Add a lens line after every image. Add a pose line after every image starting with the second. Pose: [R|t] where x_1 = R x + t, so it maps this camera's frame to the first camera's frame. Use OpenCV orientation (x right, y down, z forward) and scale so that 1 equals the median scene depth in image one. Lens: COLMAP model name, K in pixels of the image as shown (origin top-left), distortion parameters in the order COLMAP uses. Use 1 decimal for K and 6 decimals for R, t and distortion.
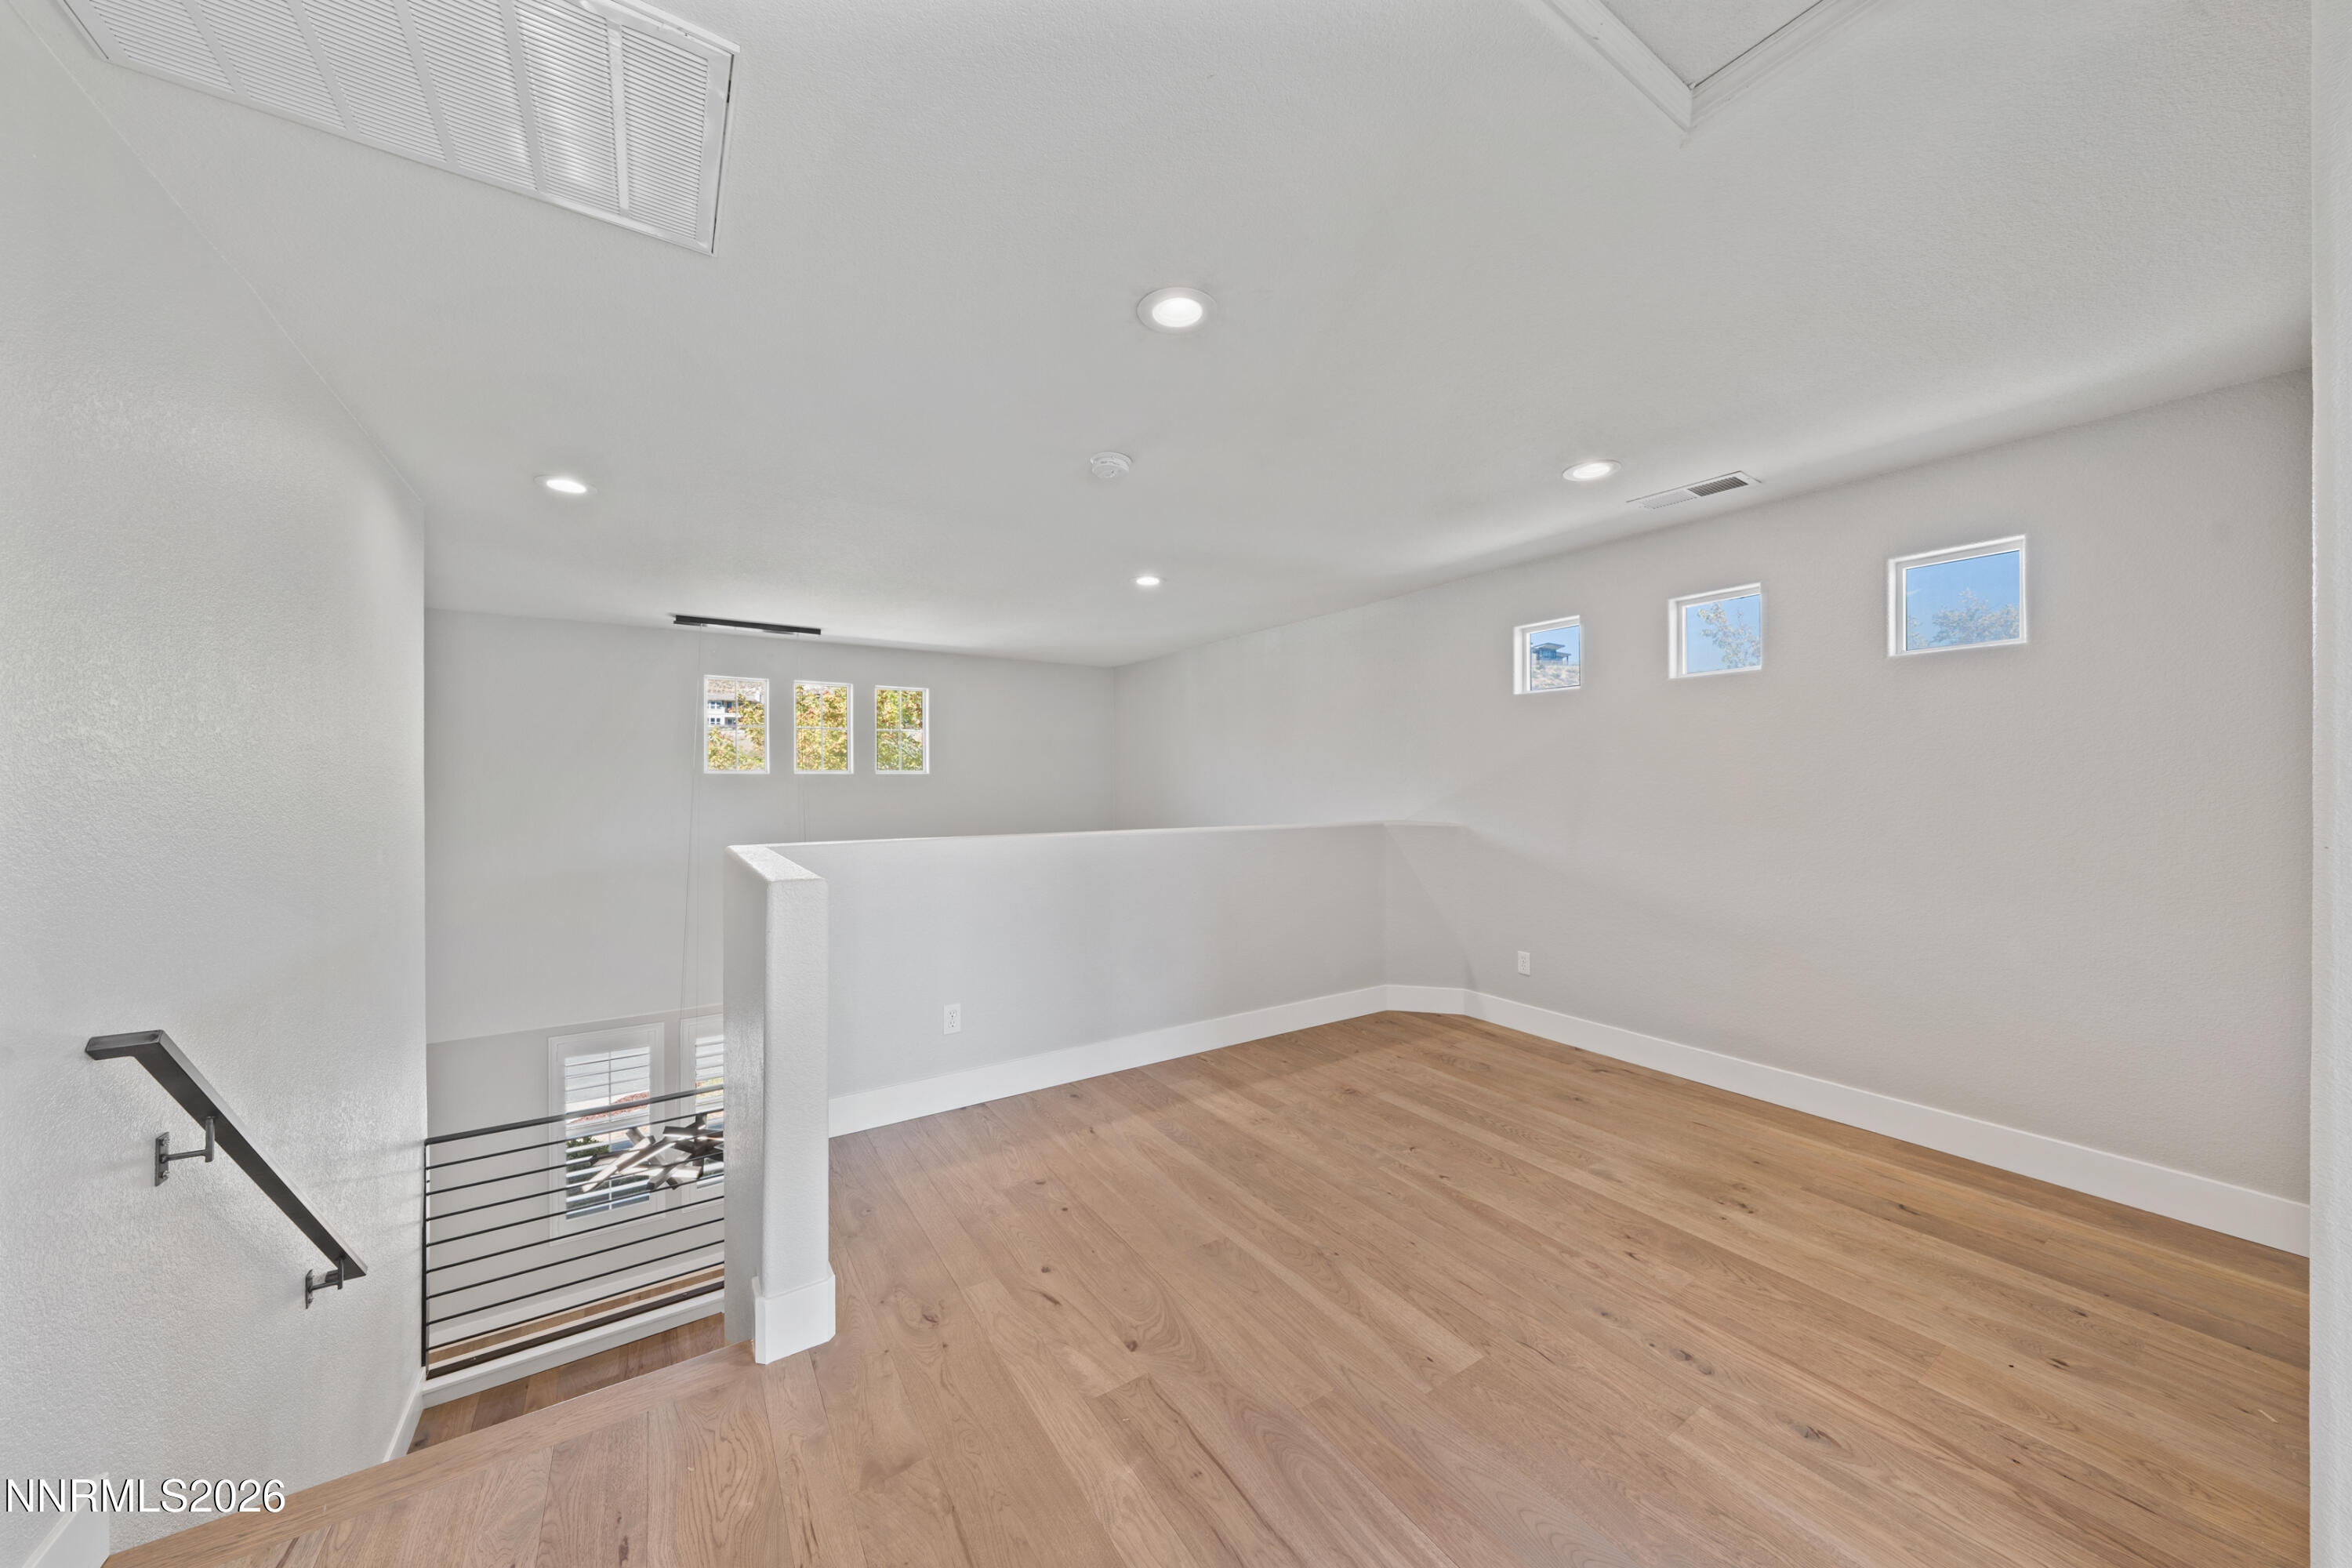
lens RADIAL K [[797.8, 0, 1181.5], [0, 797.8, 785.5], [0, 0, 1]] dist [-0.002168, -0.000249]
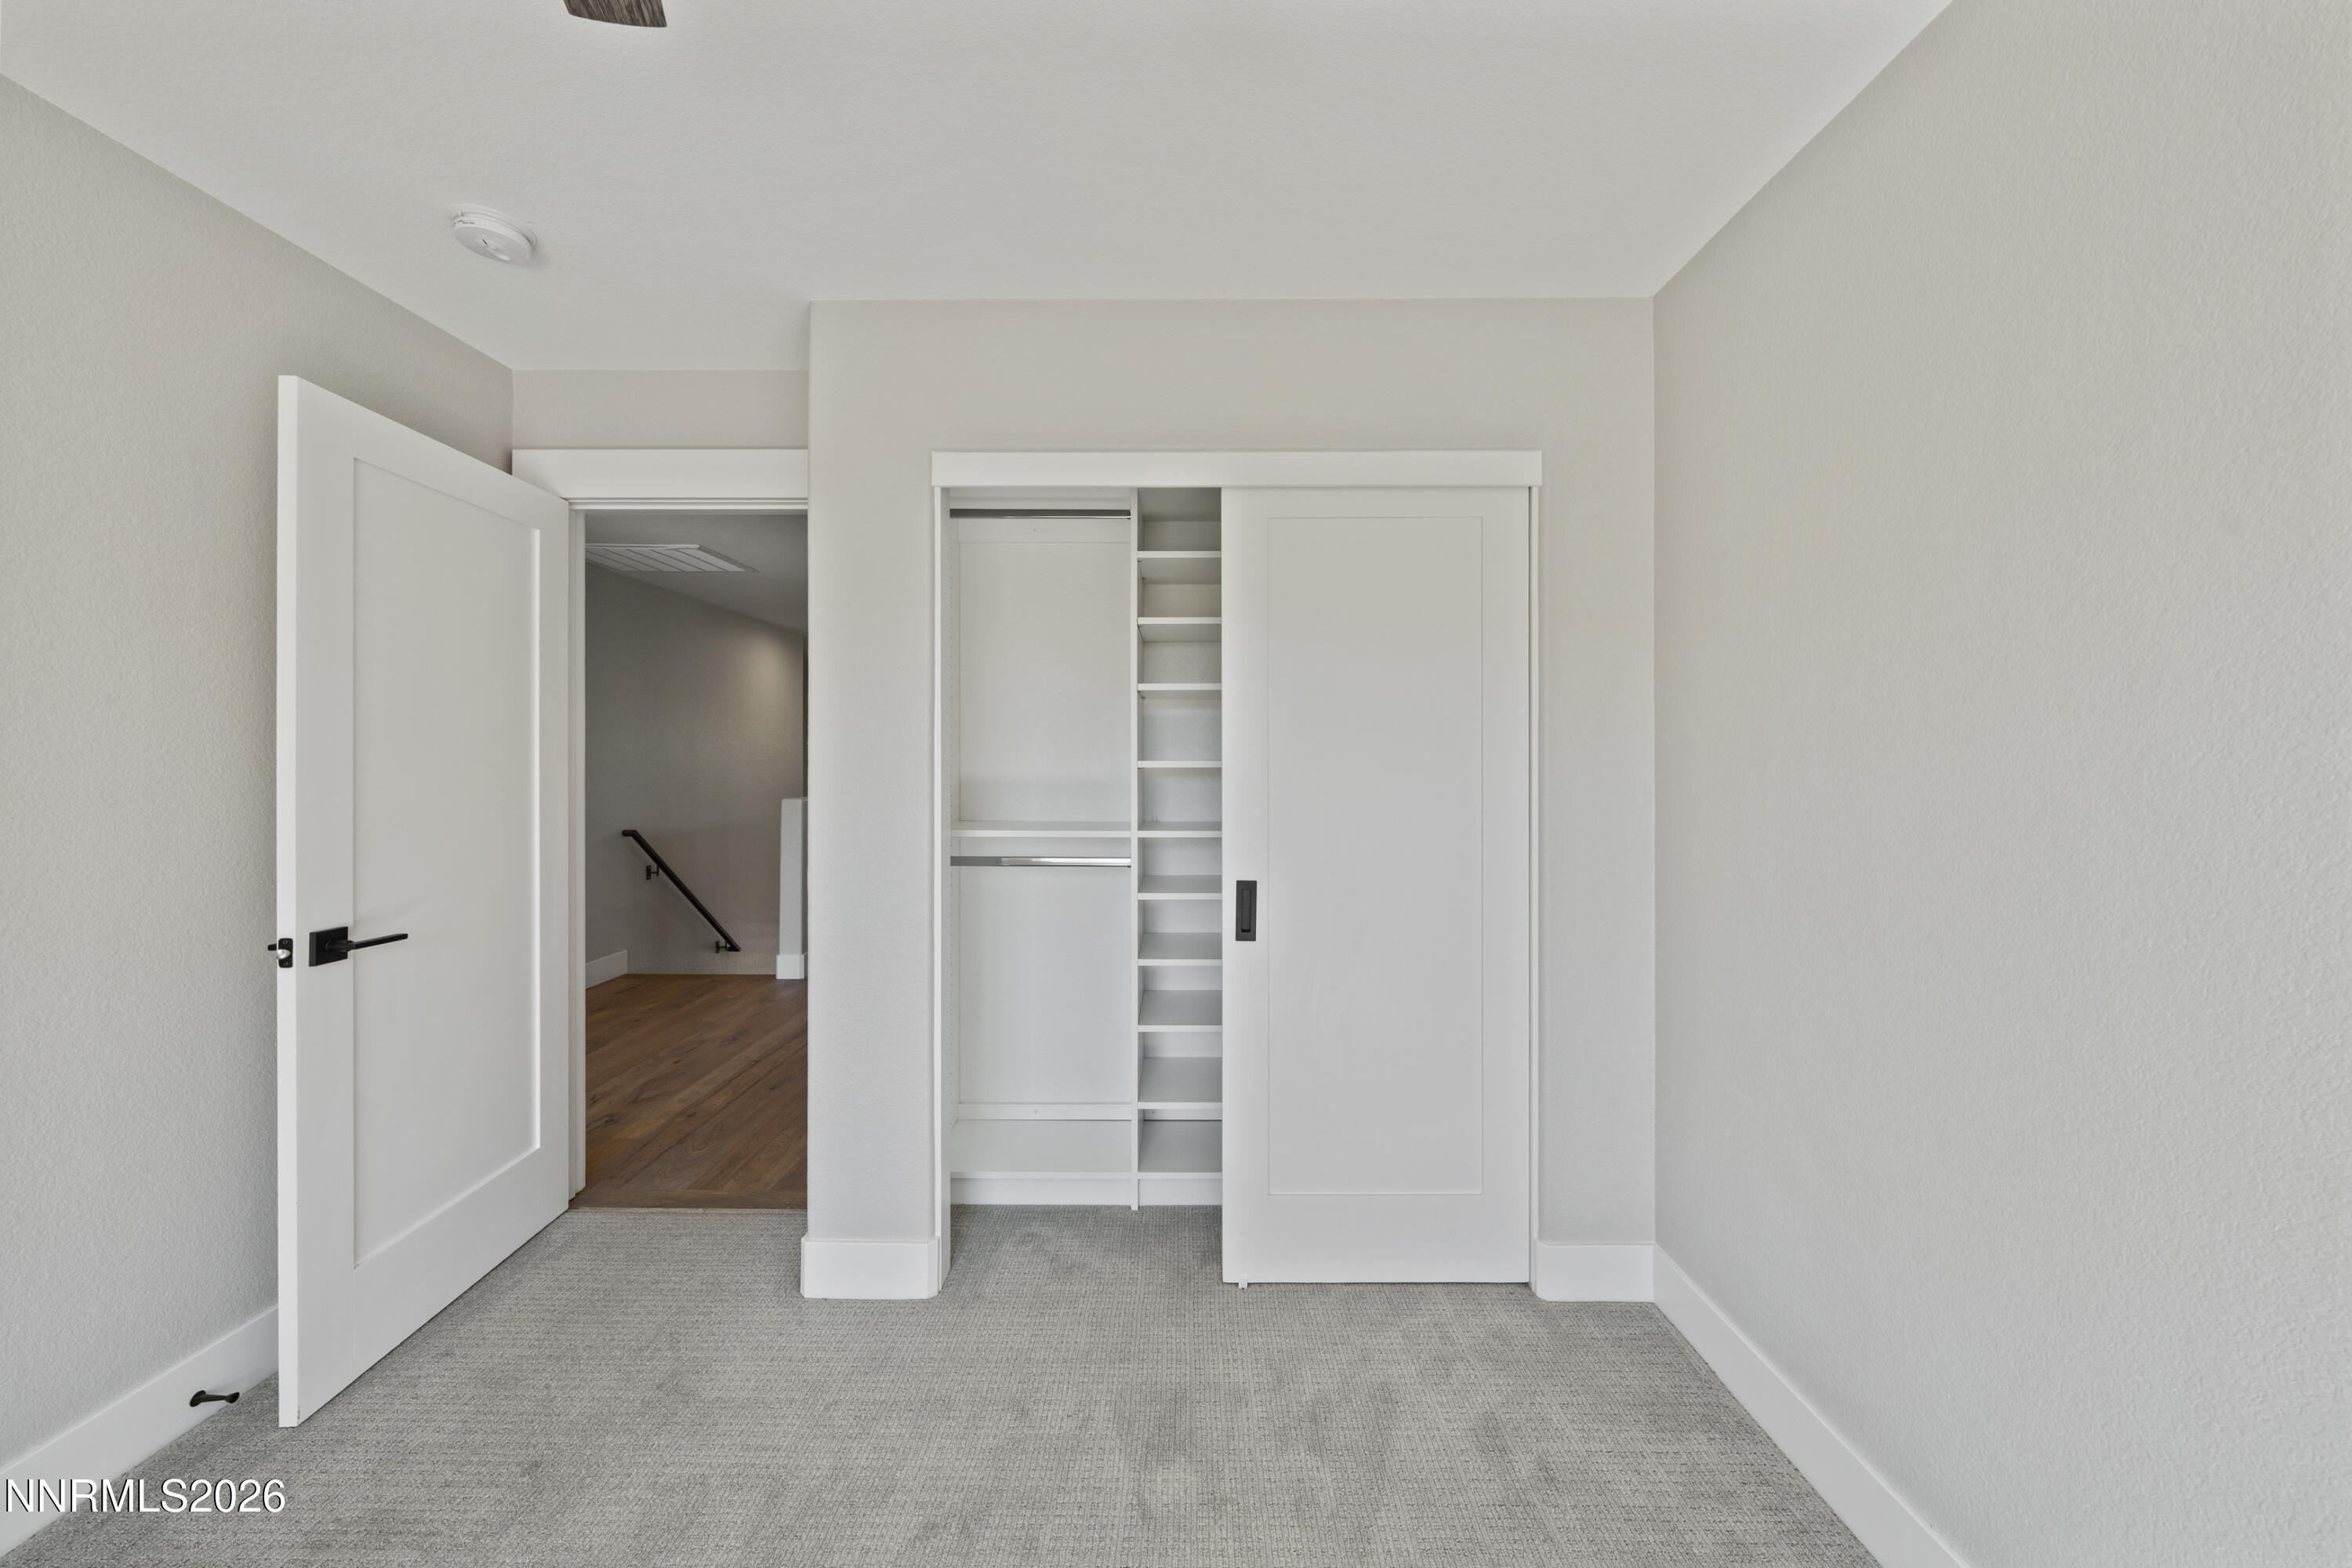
lens RADIAL K [[806.6, 0, 1186.4], [0, 806.6, 760.1], [0, 0, 1]] dist [-0.001293, -0.000135]
pose [[0.835293, 0.003952, -0.549791, 1.340616], [-0.007430, 0.999964, -0.004101, -0.001399], [0.549755, 0.007510, 0.835292, -0.318391]]
